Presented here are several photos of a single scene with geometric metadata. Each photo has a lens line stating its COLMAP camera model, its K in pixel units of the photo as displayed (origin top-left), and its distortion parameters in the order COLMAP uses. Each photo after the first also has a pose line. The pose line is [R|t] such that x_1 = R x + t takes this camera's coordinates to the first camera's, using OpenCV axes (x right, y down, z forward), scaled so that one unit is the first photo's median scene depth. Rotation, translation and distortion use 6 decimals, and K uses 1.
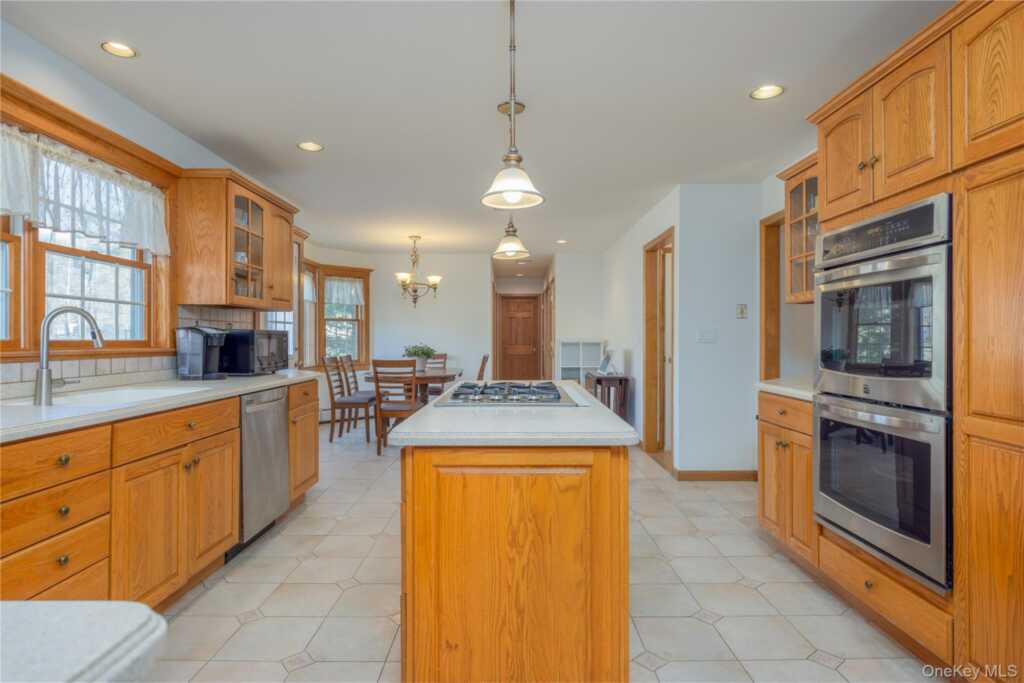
lens RADIAL K [[558.0, 0, 511.9], [0, 558.0, 339.0], [0, 0, 1]] dist [0.000659, -0.000004]
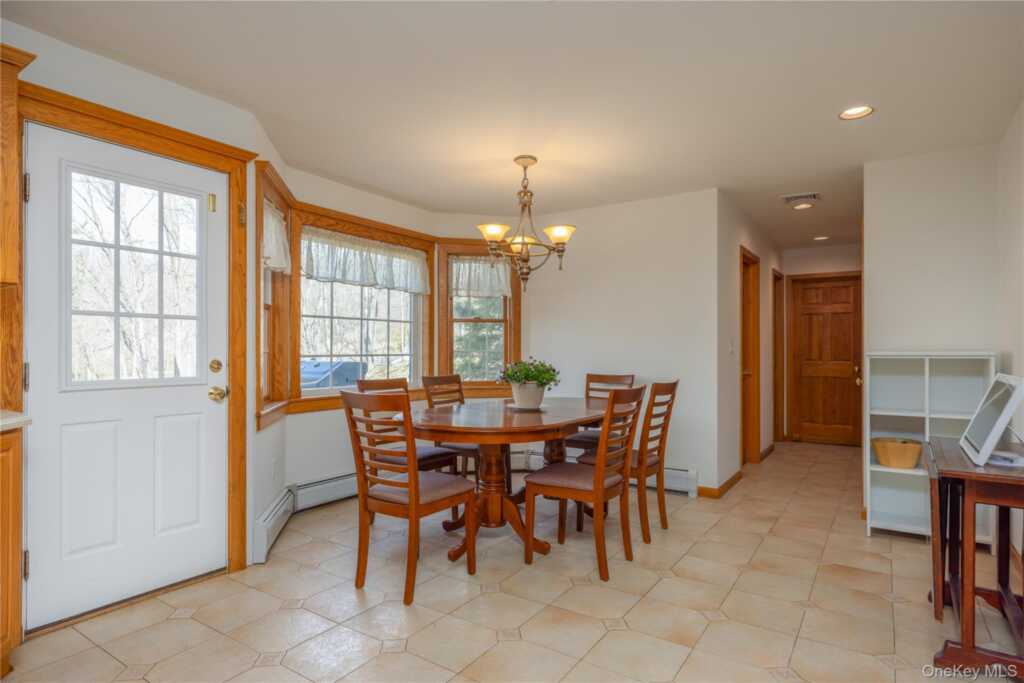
lens RADIAL K [[558.0, 0, 510.7], [0, 558.0, 348.3], [0, 0, 1]] dist [0.000659, -0.000004]
pose [[0.823751, -0.002046, -0.566948, 0.105543], [-0.001171, 0.999985, -0.005310, 0.002187], [0.566951, 0.005037, 0.823736, 0.485741]]
